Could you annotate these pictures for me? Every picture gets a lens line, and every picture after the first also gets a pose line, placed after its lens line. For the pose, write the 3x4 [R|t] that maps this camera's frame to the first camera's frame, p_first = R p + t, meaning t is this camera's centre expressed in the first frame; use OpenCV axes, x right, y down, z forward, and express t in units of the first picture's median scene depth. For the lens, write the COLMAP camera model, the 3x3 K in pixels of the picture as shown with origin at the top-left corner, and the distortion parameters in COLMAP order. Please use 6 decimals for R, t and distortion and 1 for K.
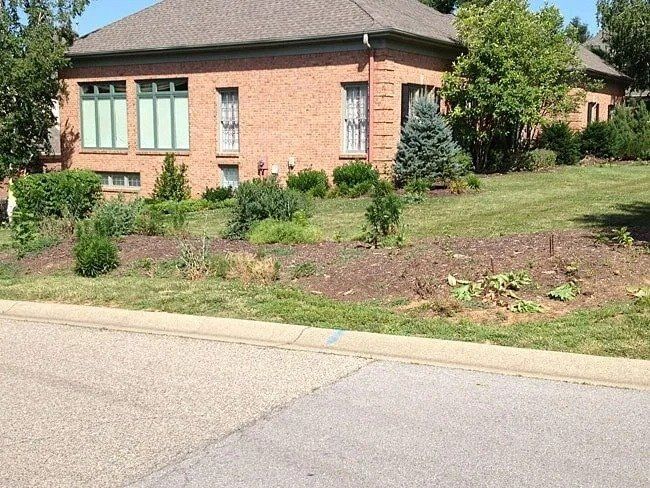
lens RADIAL K [[819.3, 0, 325.0], [0, 819.3, 244.0], [0, 0, 1]] dist [0.255883, -0.766583]
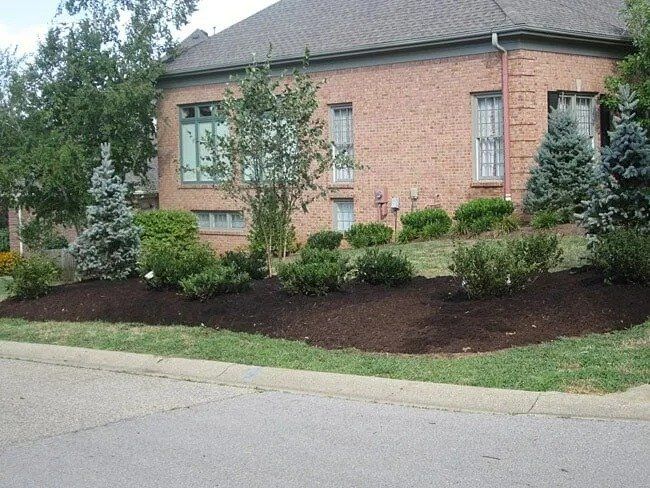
lens RADIAL K [[1136.7, 0, 325.0], [0, 1136.7, 244.0], [0, 0, 1]] dist [-0.072469, 0.017750]
pose [[0.979212, -0.010491, -0.202567, 0.101519], [-0.000714, 0.998477, -0.055162, 0.009911], [0.202837, 0.054160, 0.977714, -0.084446]]
